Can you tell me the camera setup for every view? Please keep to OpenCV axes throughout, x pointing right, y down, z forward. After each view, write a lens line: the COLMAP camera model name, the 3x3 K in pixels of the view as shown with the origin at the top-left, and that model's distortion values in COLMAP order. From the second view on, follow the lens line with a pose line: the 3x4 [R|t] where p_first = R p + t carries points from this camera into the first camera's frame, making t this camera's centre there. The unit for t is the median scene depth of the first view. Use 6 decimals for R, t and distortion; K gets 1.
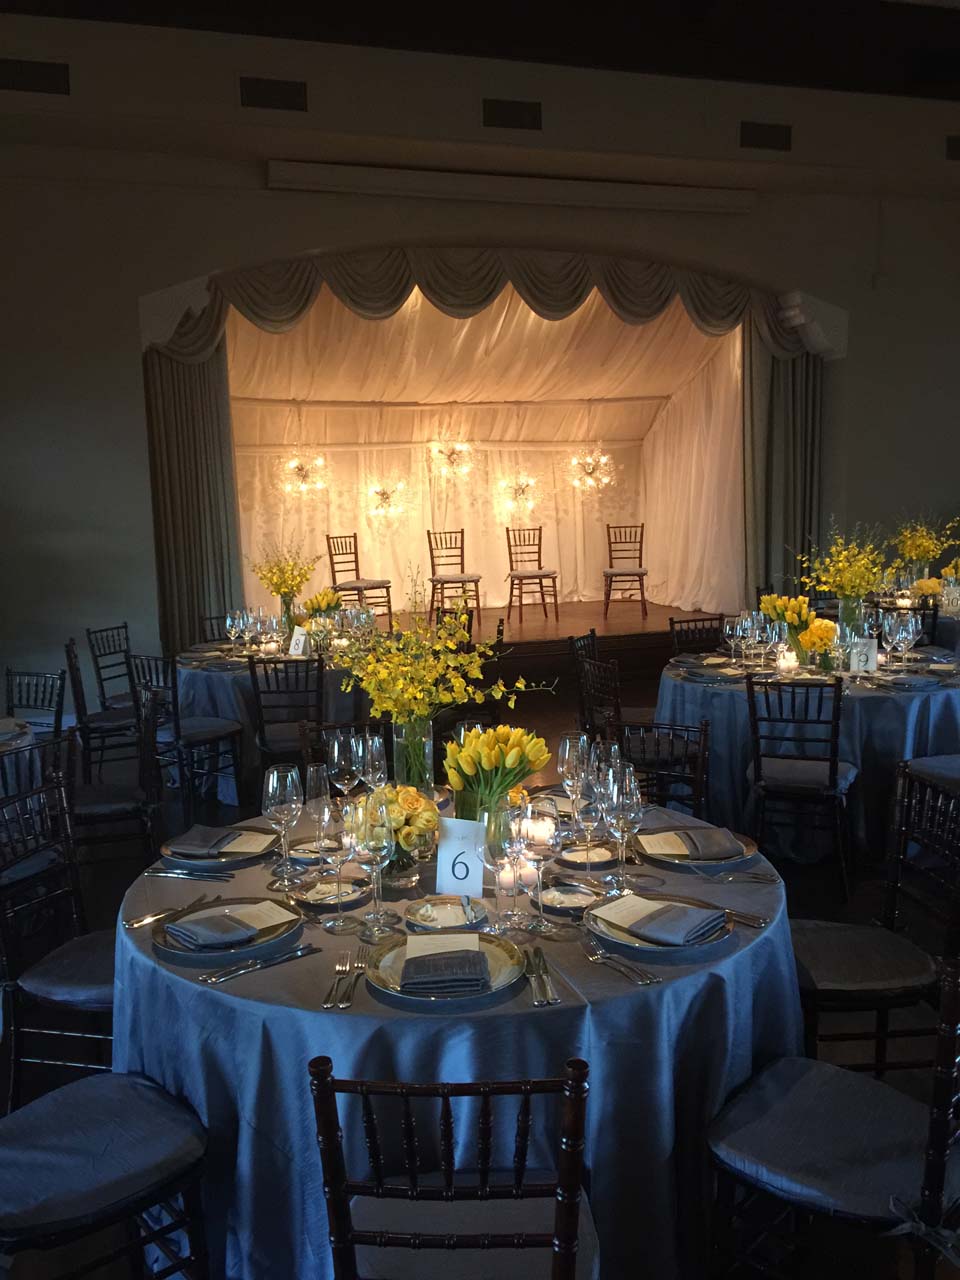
lens RADIAL K [[1102.5, 0, 473.8], [0, 1102.5, 641.5], [0, 0, 1]] dist [0.099475, -0.140252]
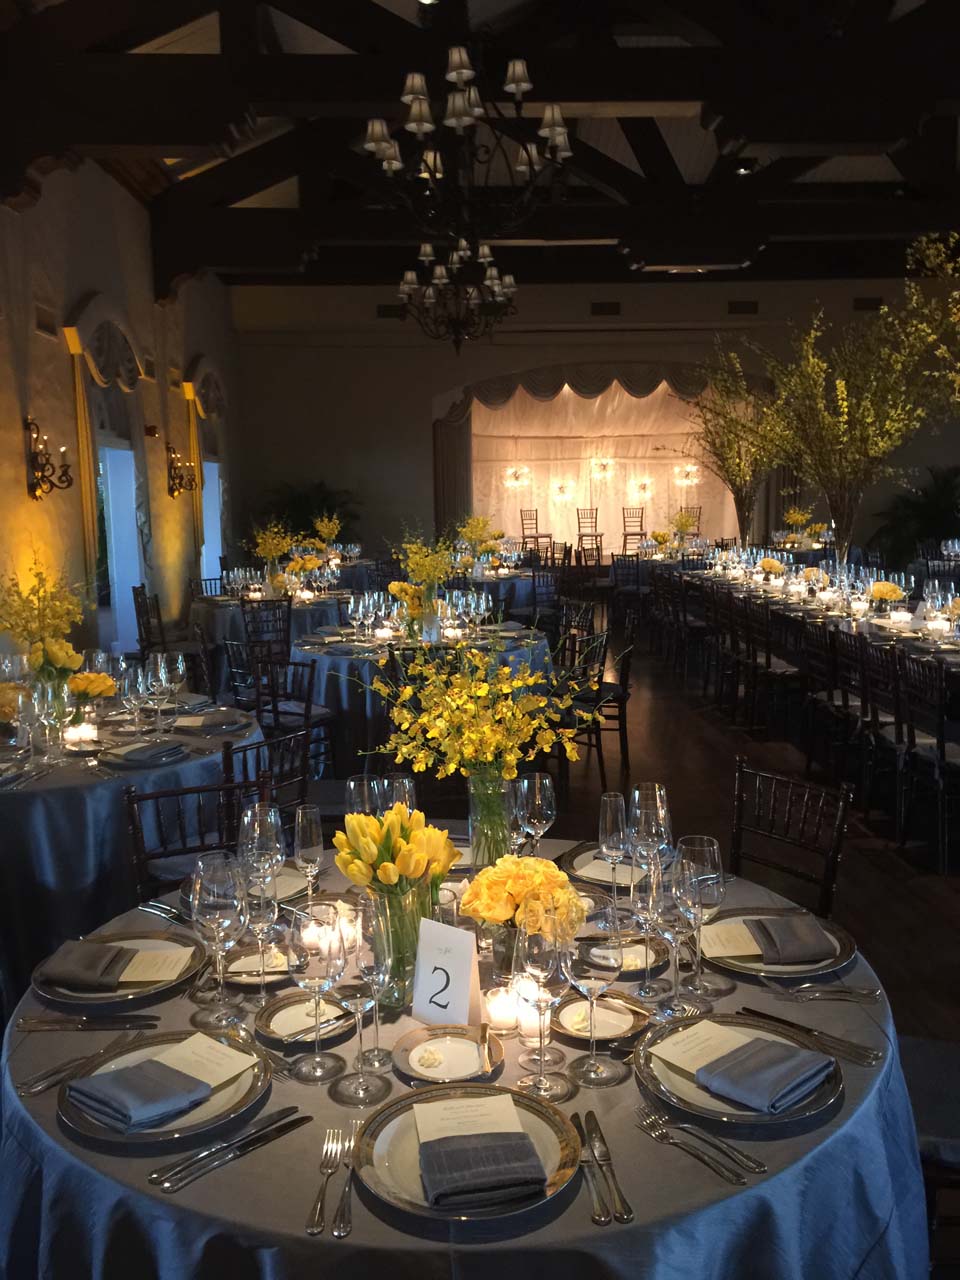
lens RADIAL K [[1102.5, 0, 473.8], [0, 1102.5, 641.5], [0, 0, 1]] dist [0.099475, -0.140252]
pose [[0.964334, 0.049283, -0.260060, 0.262713], [-0.046892, 0.998781, 0.015394, 0.094624], [0.260502, -0.002650, 0.965470, -0.770595]]
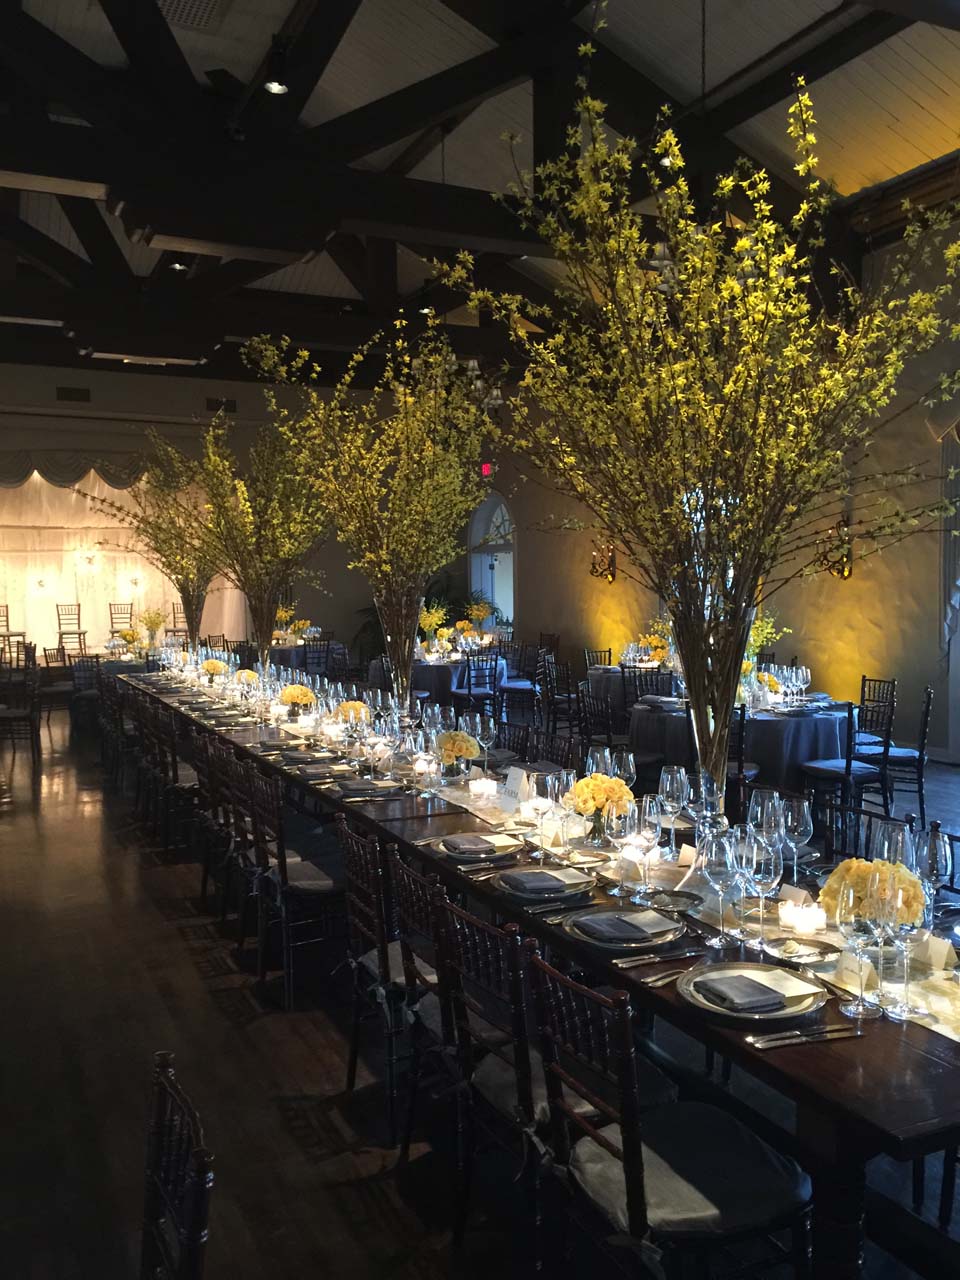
lens RADIAL K [[1102.5, 0, 473.8], [0, 1102.5, 641.5], [0, 0, 1]] dist [0.099475, -0.140252]
pose [[0.990746, 0.010243, 0.135342, 0.336196], [0.000192, 0.997041, -0.076867, 0.082599], [-0.135729, 0.076182, 0.987813, -0.720351]]
